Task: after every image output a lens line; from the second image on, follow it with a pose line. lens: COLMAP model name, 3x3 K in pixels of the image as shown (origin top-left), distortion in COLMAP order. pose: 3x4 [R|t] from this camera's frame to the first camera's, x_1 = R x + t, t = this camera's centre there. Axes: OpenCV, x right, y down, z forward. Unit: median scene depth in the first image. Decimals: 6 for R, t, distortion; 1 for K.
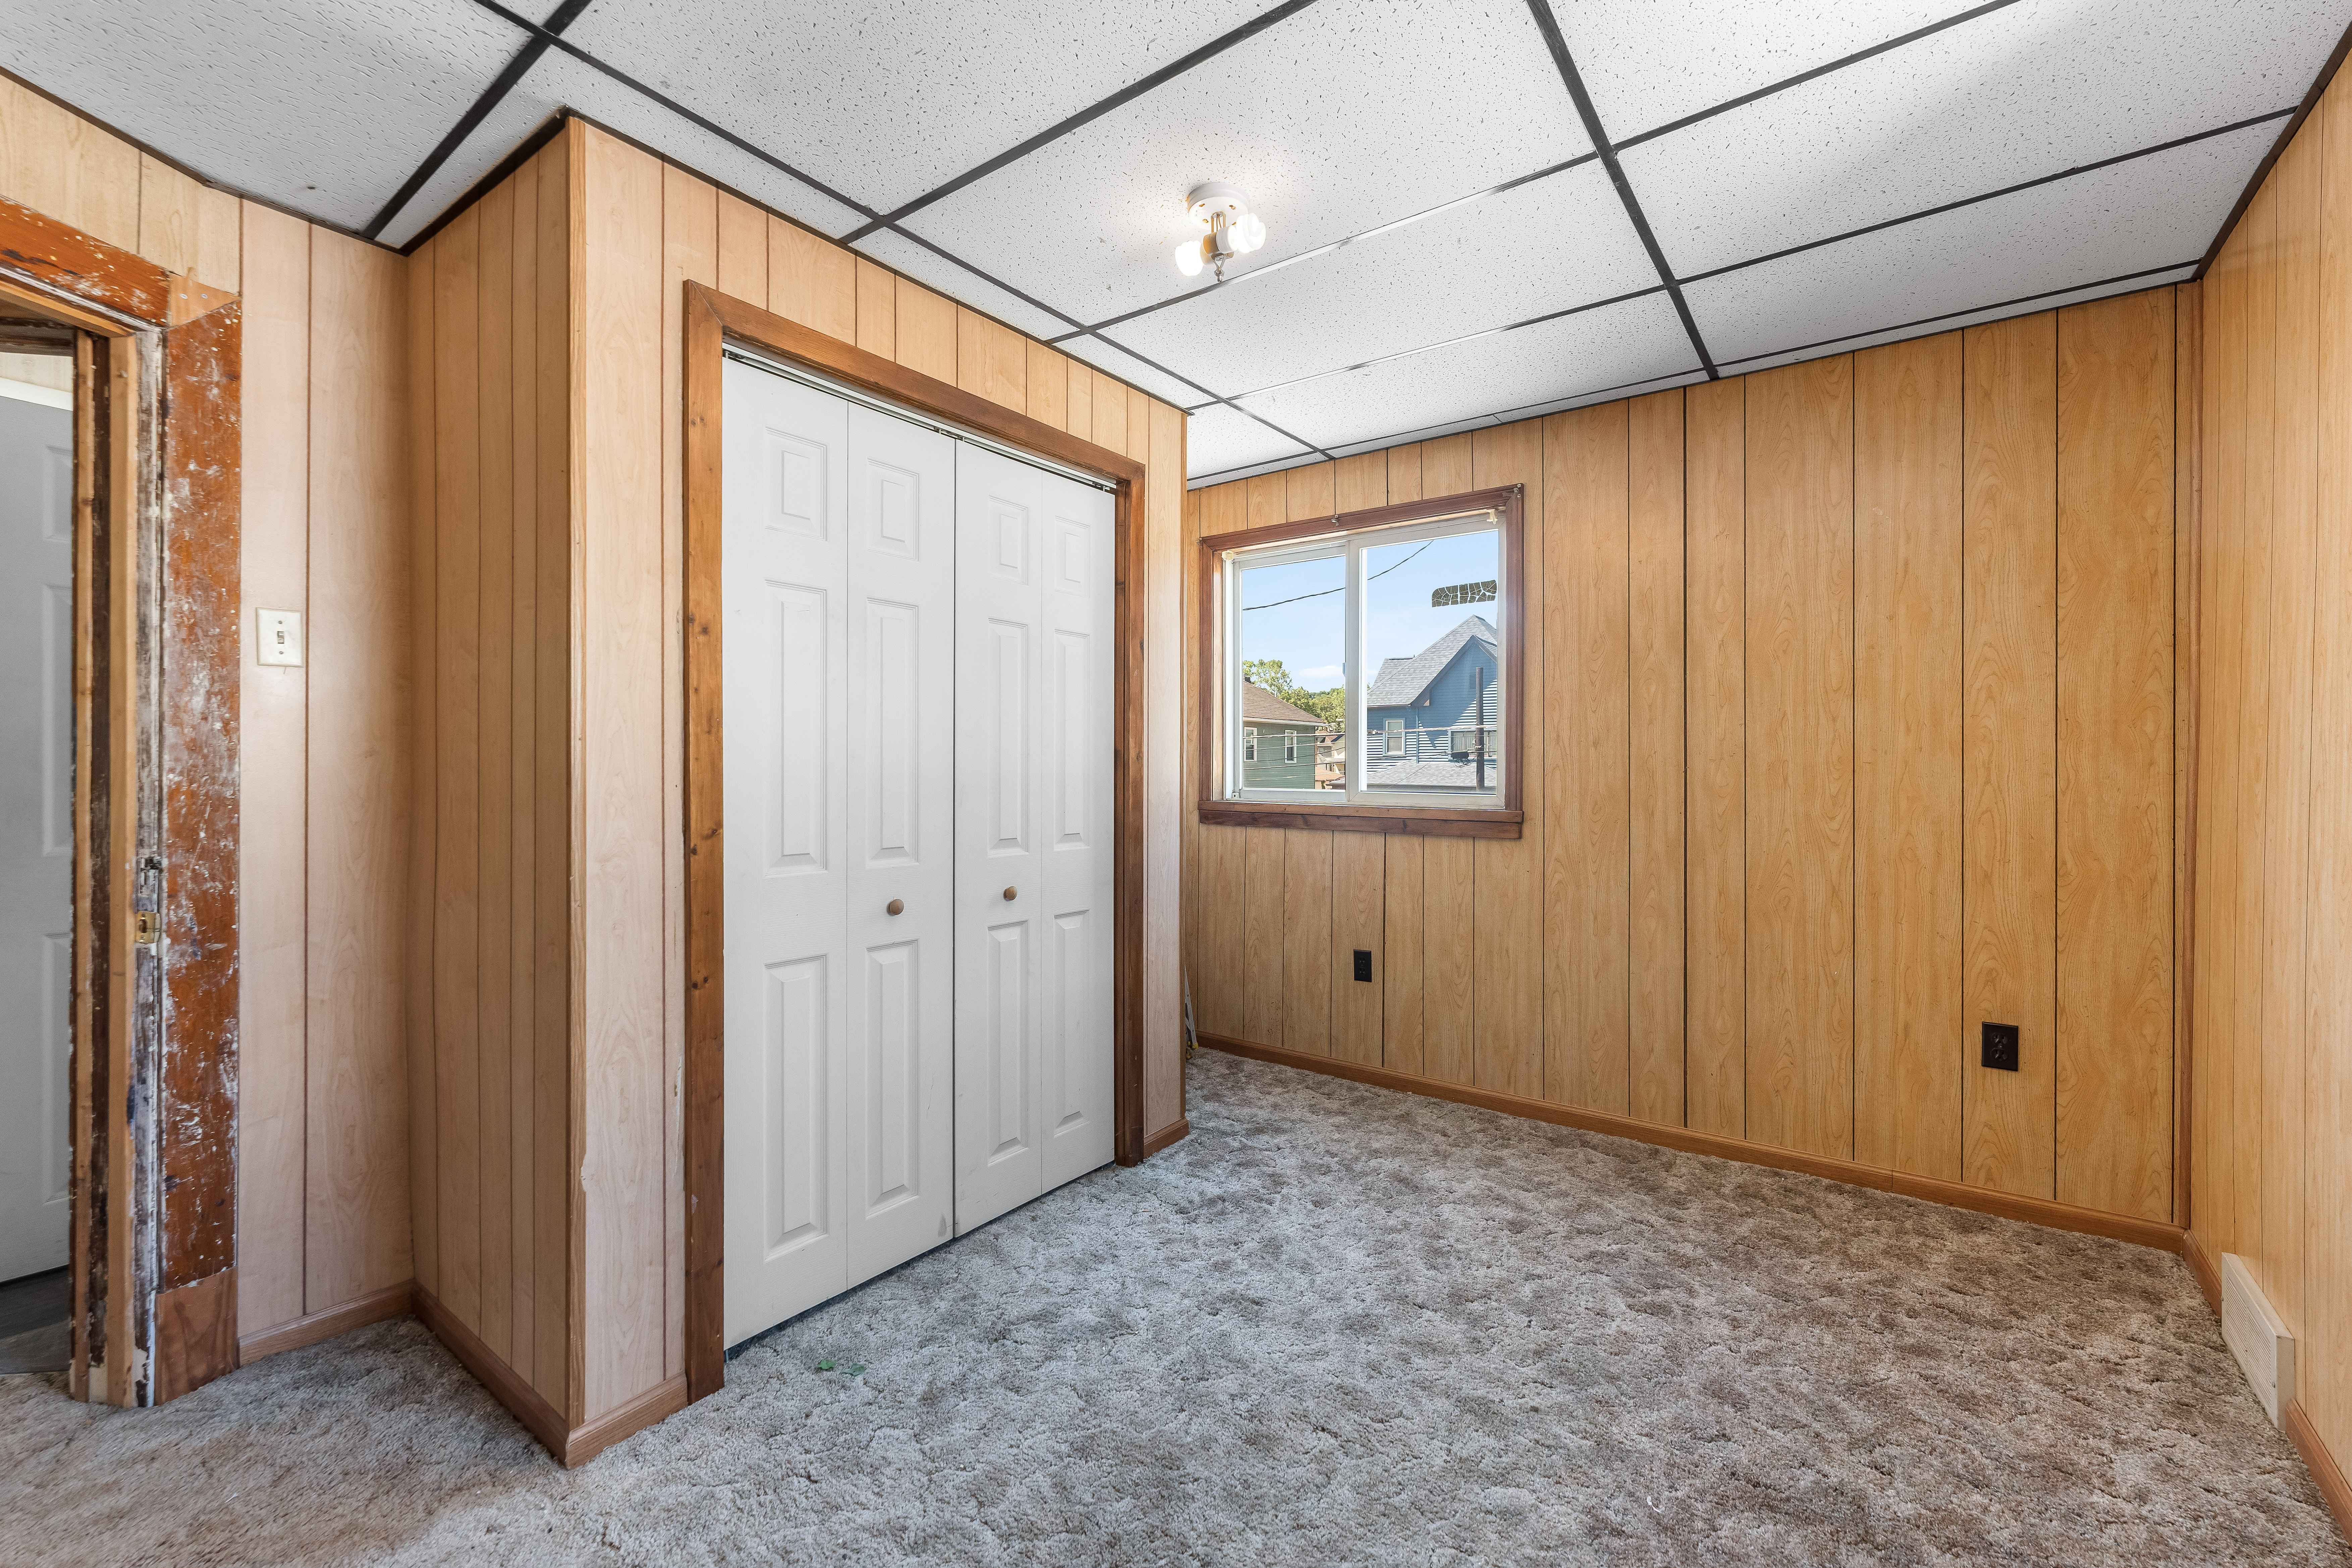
lens RADIAL K [[949.7, 0, 1178.8], [0, 949.7, 772.2], [0, 0, 1]] dist [-0.007895, -0.000230]
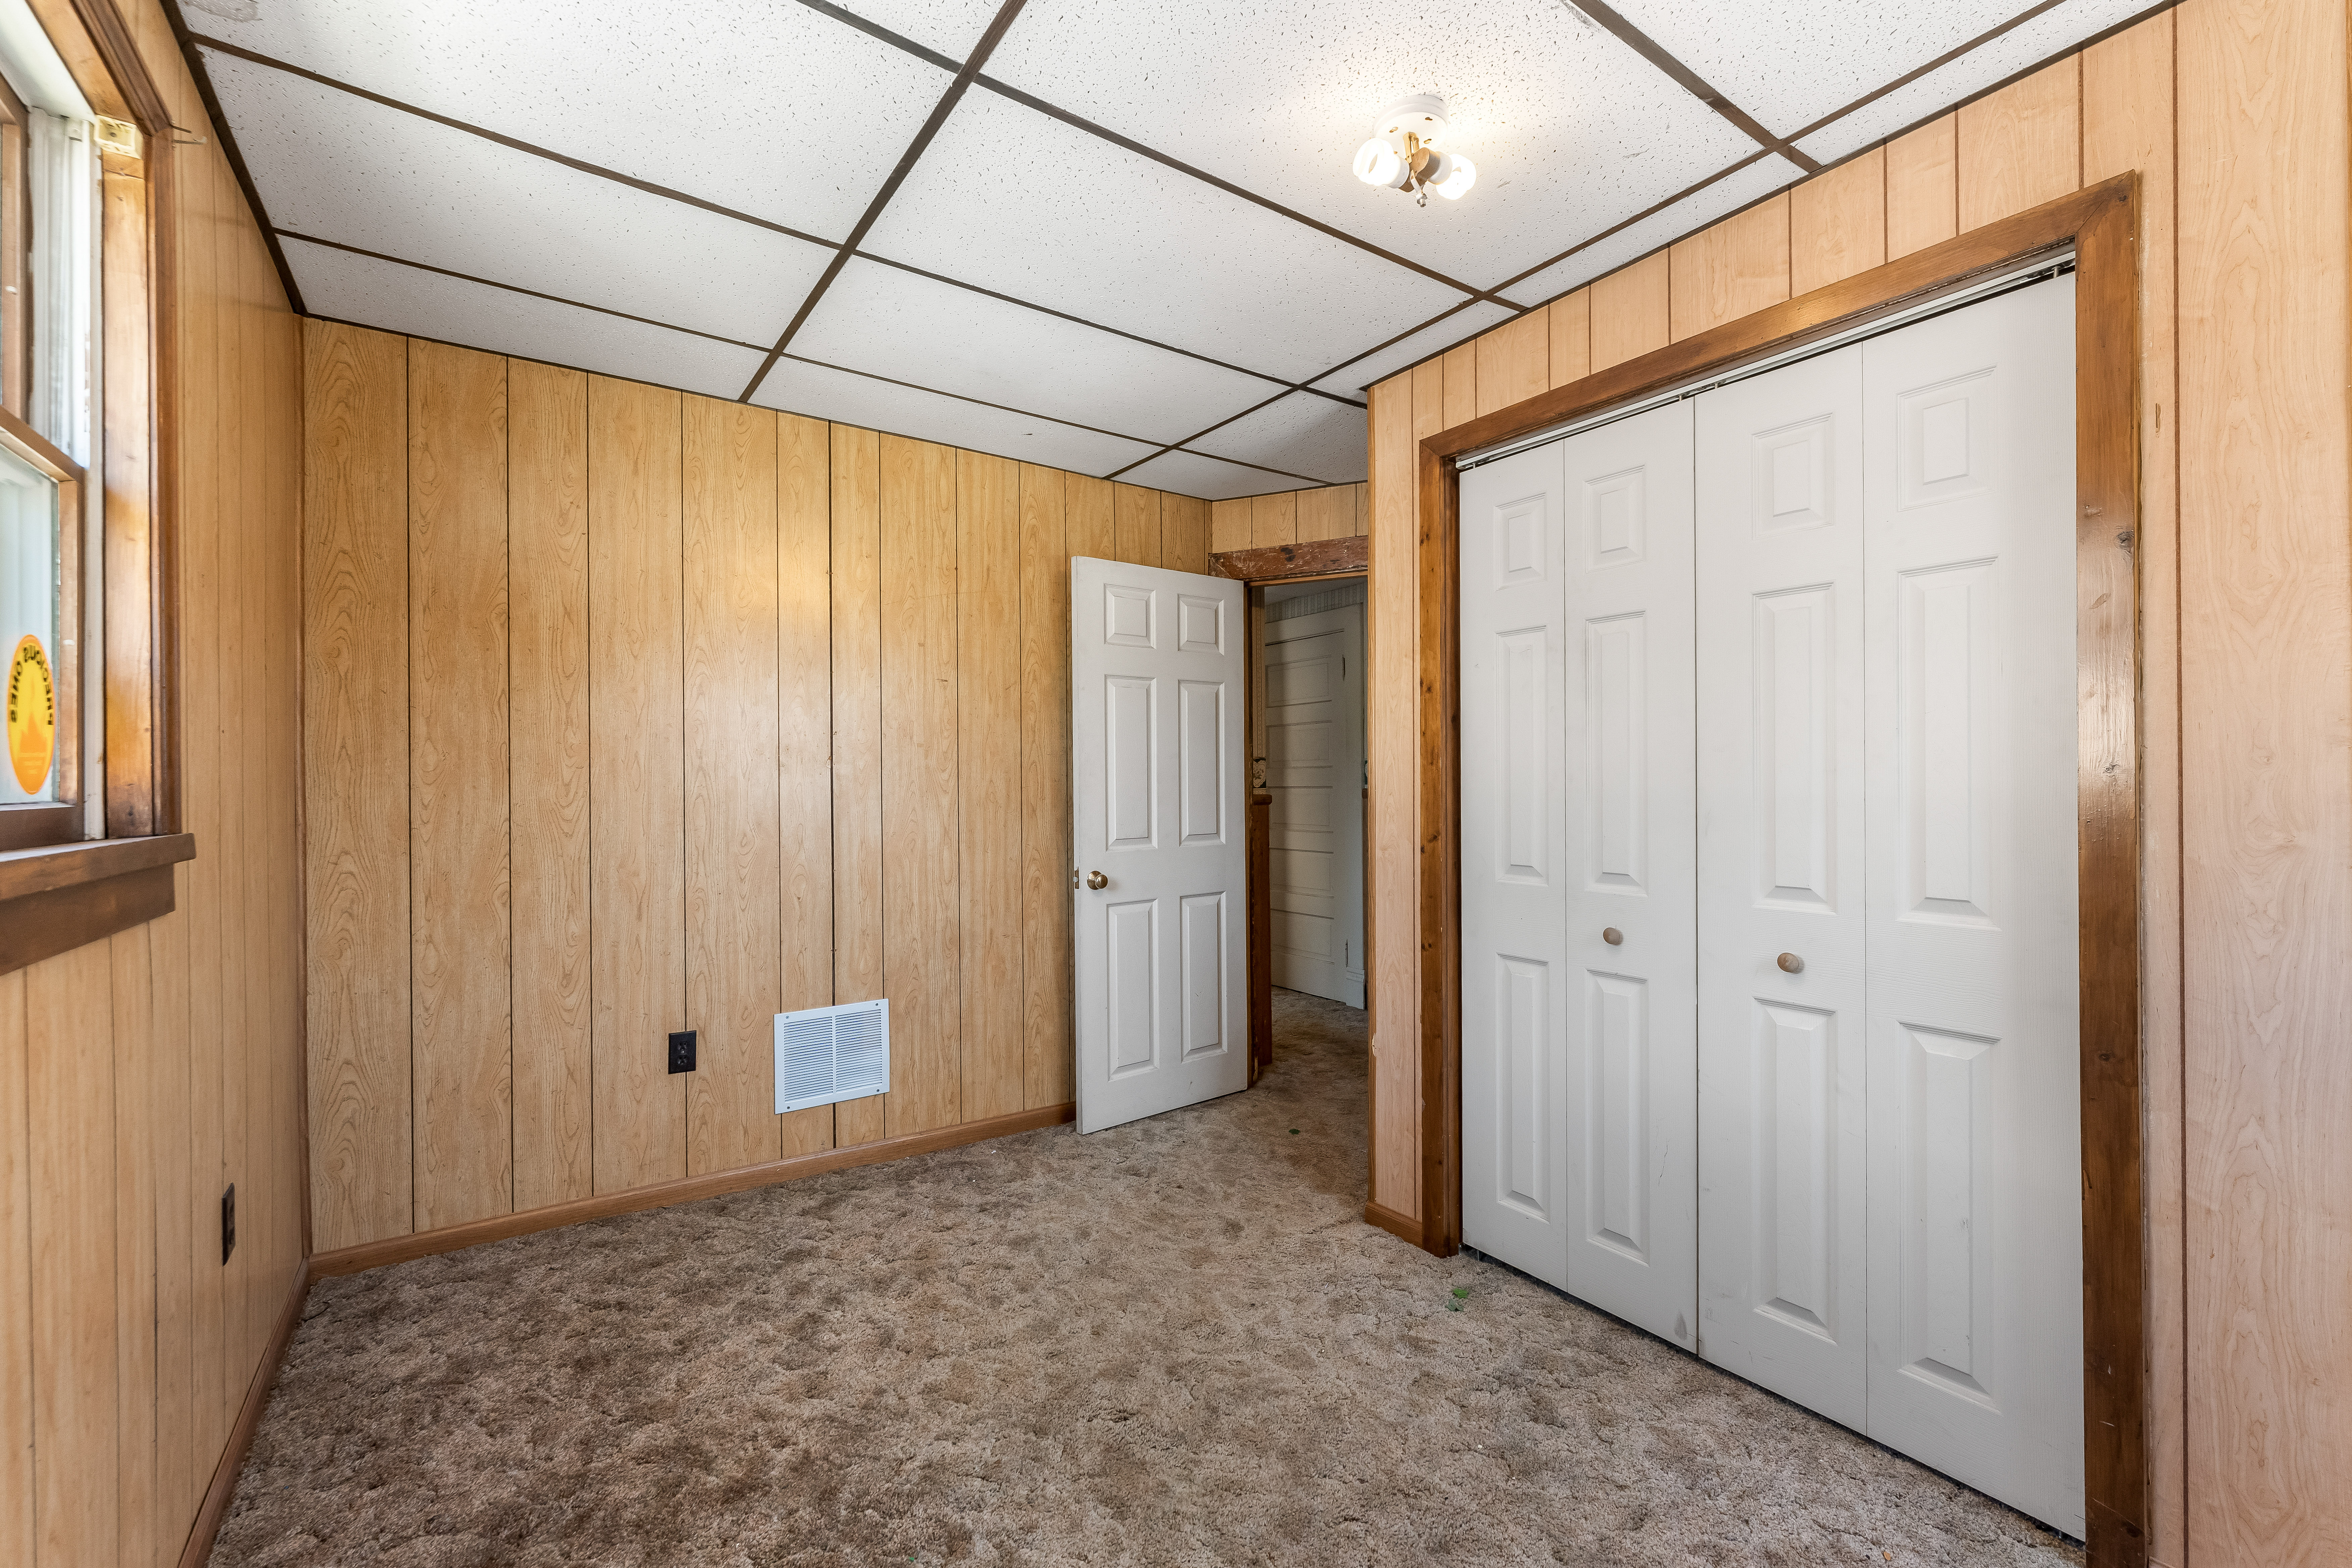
lens RADIAL K [[949.7, 0, 1173.8], [0, 949.7, 790.1], [0, 0, 1]] dist [-0.007895, -0.000230]
pose [[-0.317777, -0.000327, -0.948166, 0.760422], [-0.003491, 0.999994, 0.000825, -0.003846], [0.948159, 0.003572, -0.317776, 0.903898]]
